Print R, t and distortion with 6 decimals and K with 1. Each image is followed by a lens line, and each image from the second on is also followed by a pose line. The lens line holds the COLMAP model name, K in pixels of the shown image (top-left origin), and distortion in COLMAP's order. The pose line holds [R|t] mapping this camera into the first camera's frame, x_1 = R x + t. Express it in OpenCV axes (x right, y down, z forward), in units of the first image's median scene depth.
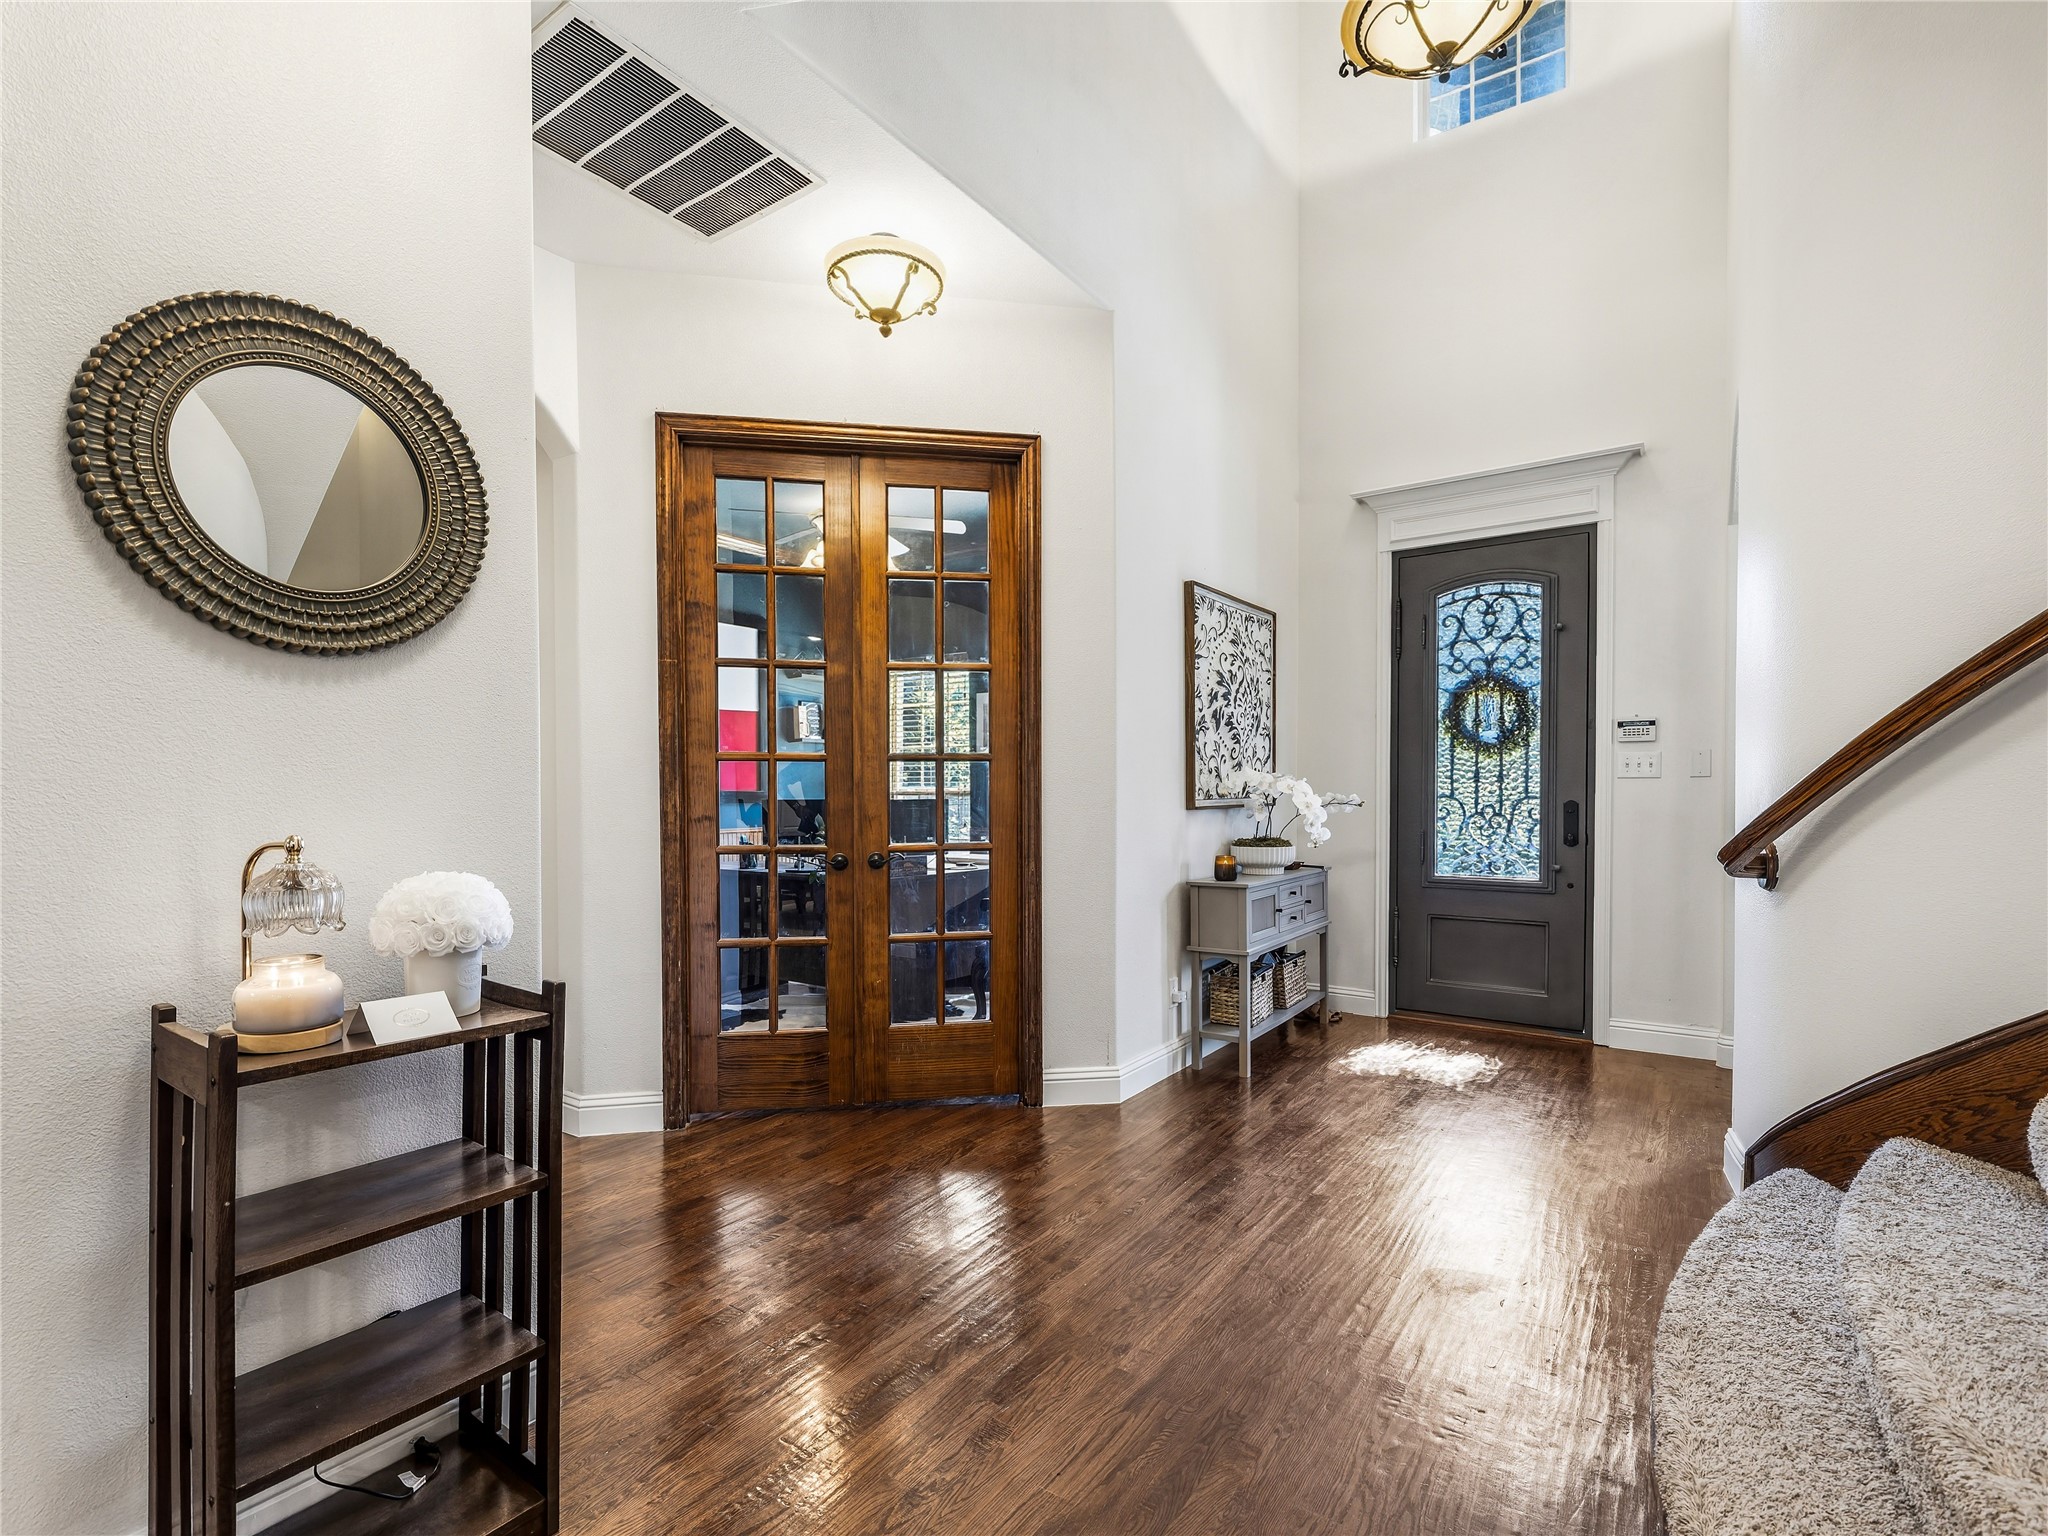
lens RADIAL K [[982.3, 0, 995.7], [0, 982.3, 799.3], [0, 0, 1]] dist [0.017315, -0.007733]
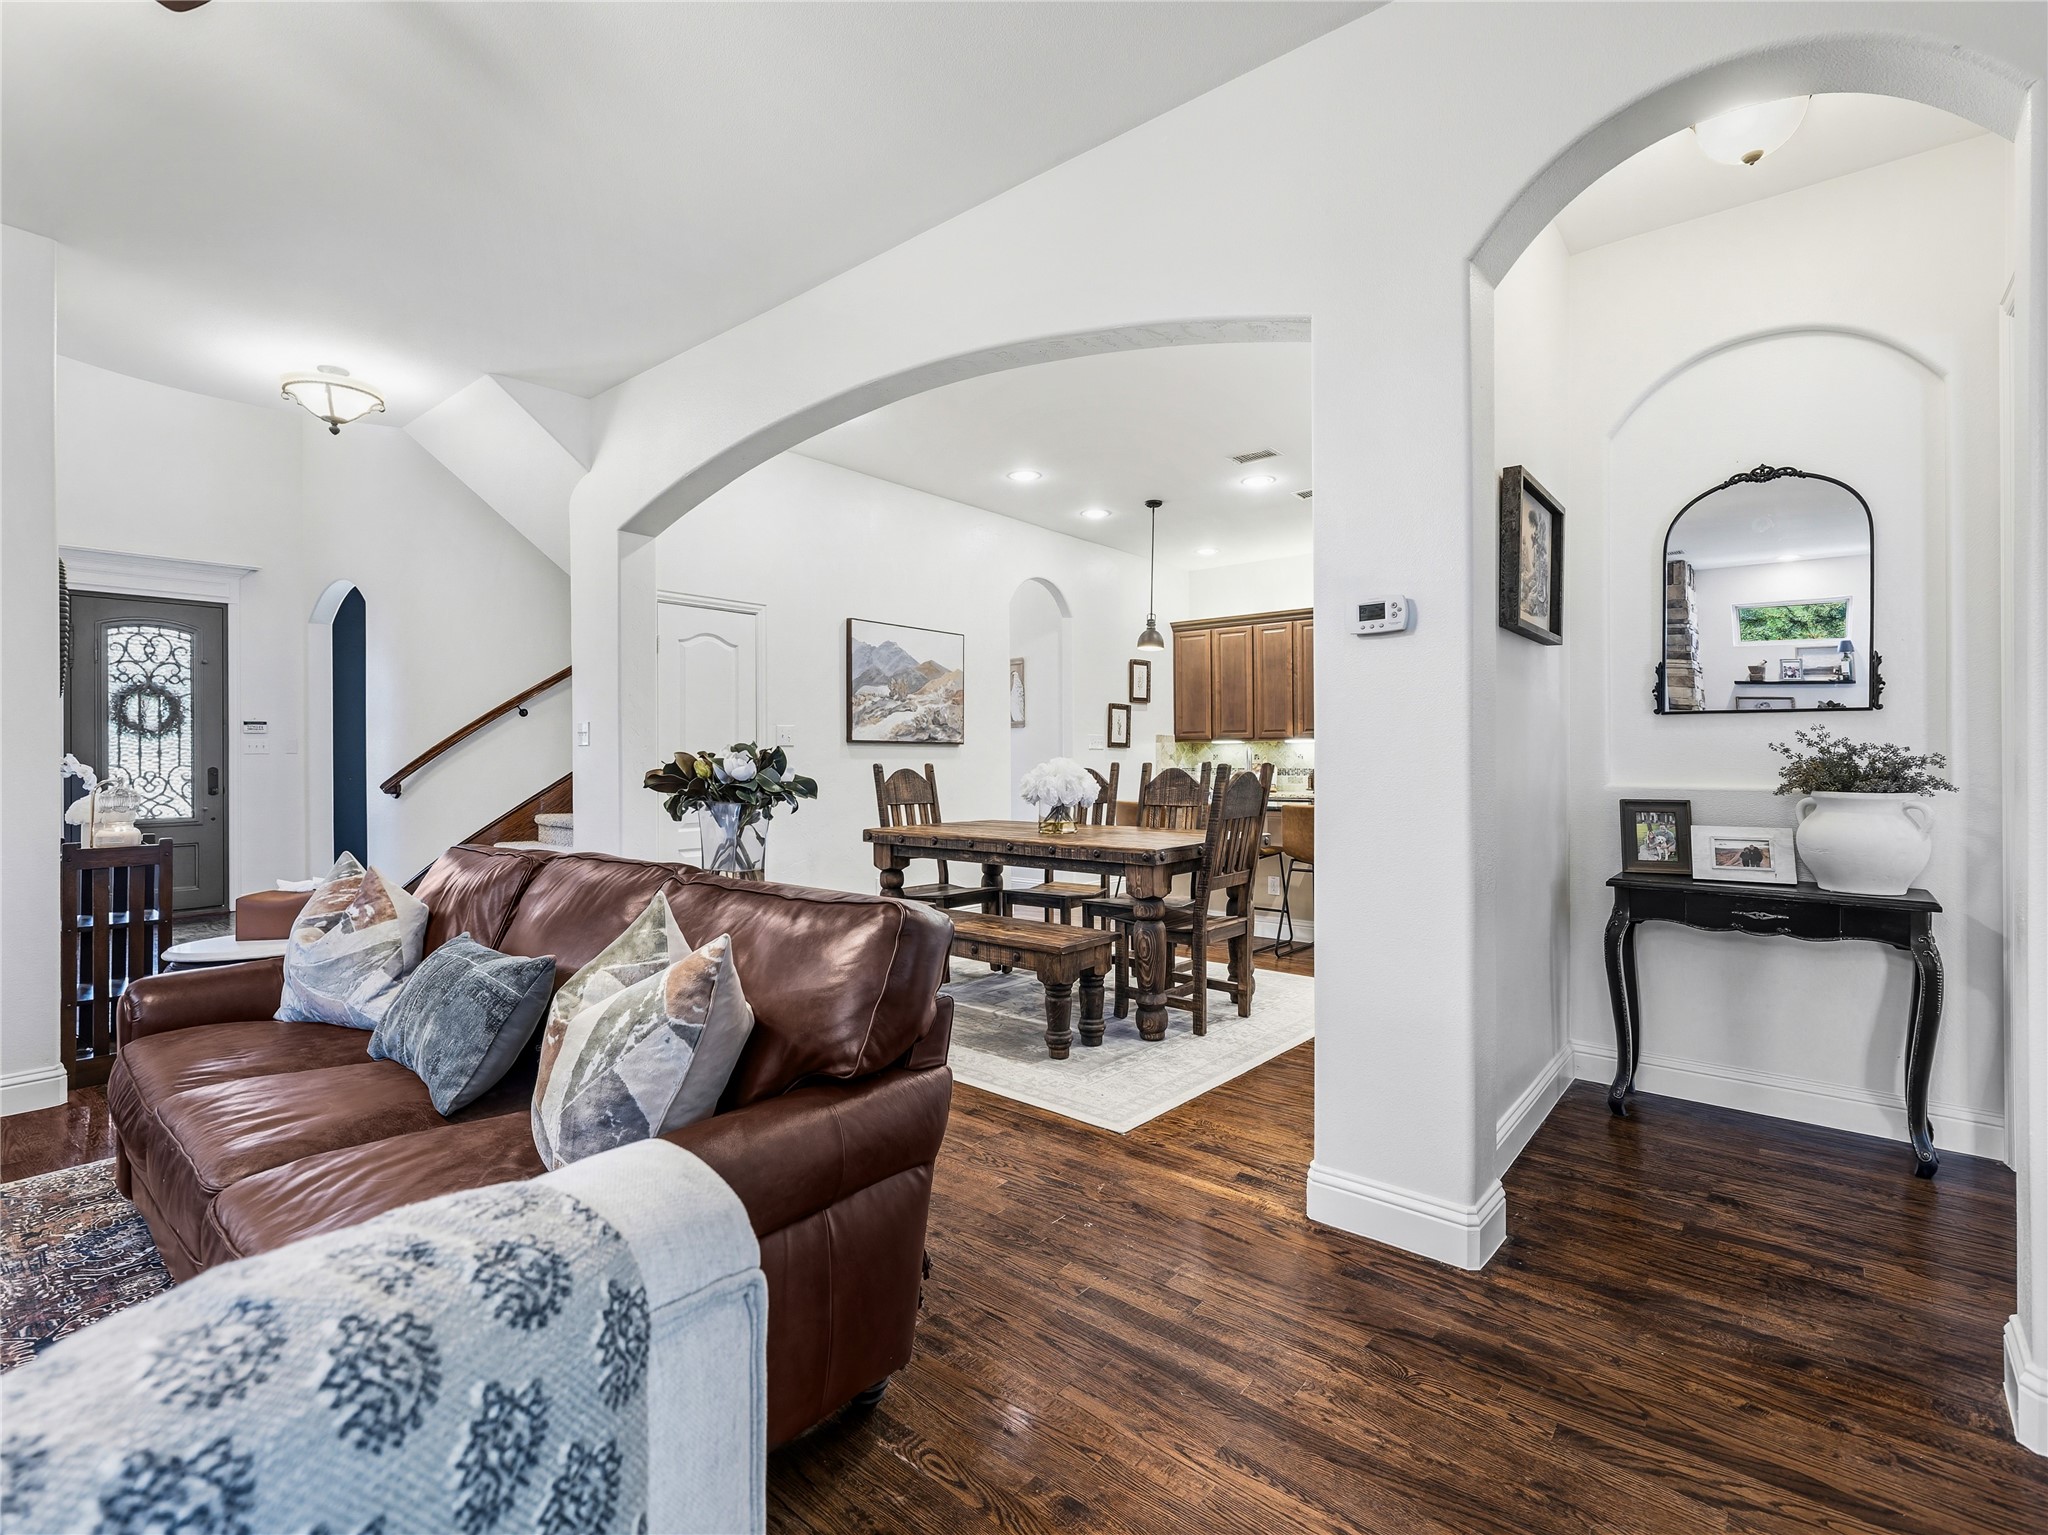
lens RADIAL K [[982.3, 0, 1036.4], [0, 982.3, 747.9], [0, 0, 1]] dist [0.017315, -0.007733]
pose [[0.085908, 0.008875, 0.996264, -0.922314], [0.017345, 0.999795, -0.010402, 0.009464], [-0.996152, 0.018174, 0.085736, -0.503133]]
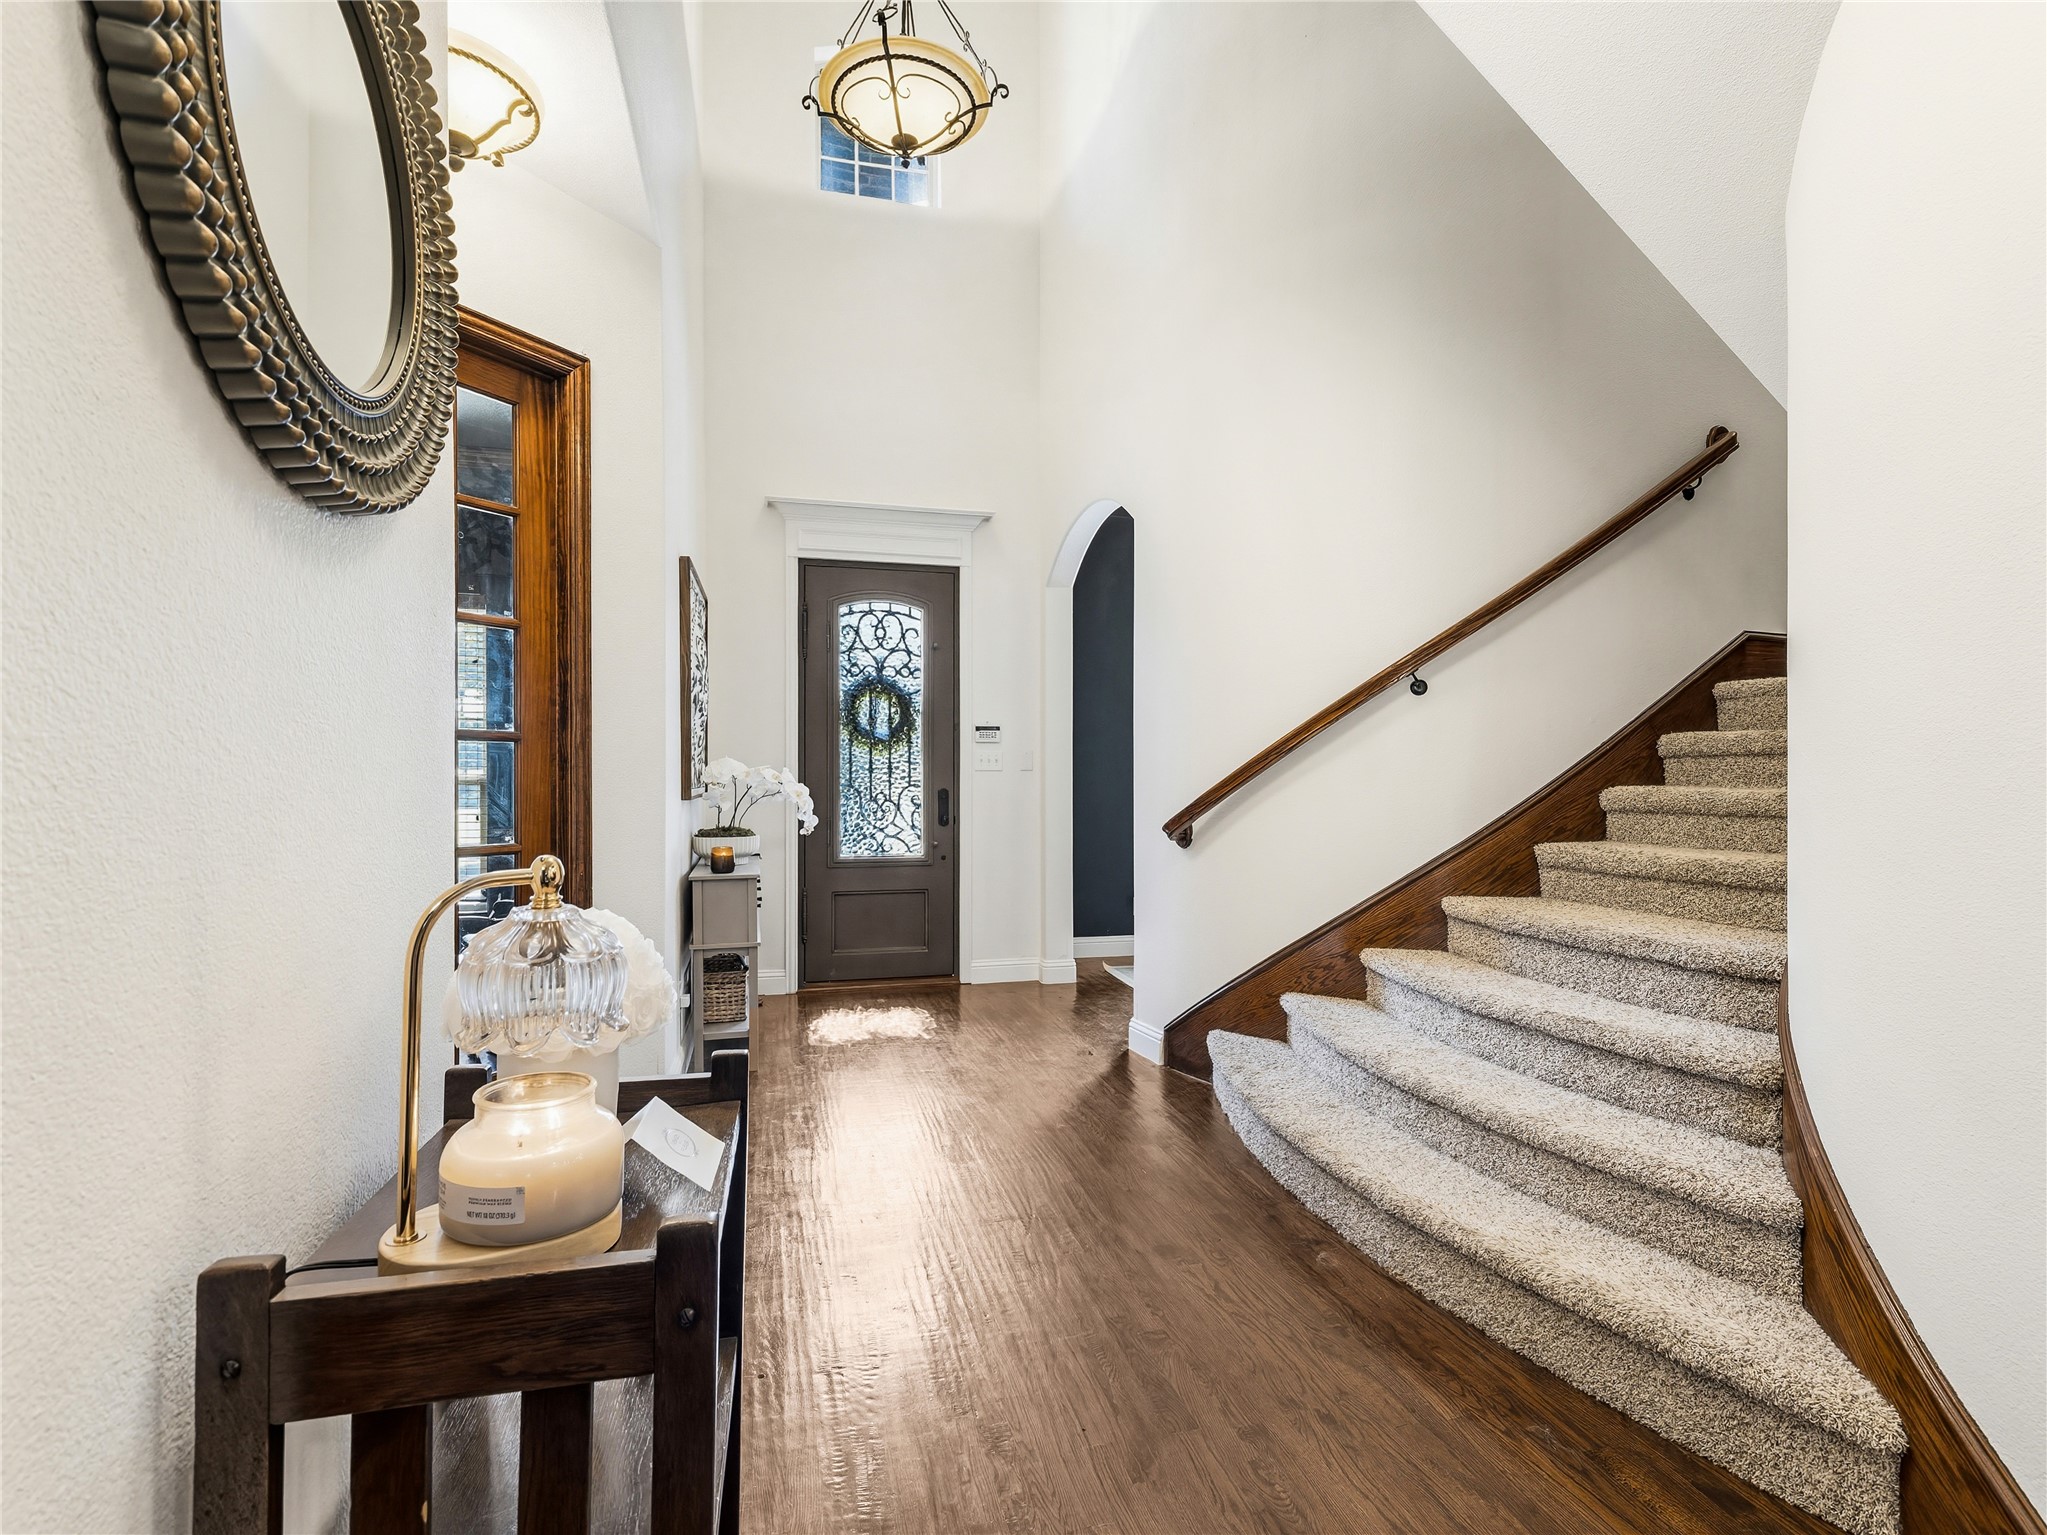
lens RADIAL K [[981.9, 0, 1031.8], [0, 981.9, 775.6], [0, 0, 1]] dist [0.017315, -0.007733]
pose [[0.641562, 0.006326, 0.767045, -0.273805], [0.004434, 0.999919, -0.011954, 0.000351], [-0.767058, 0.011070, 0.641482, 0.127253]]
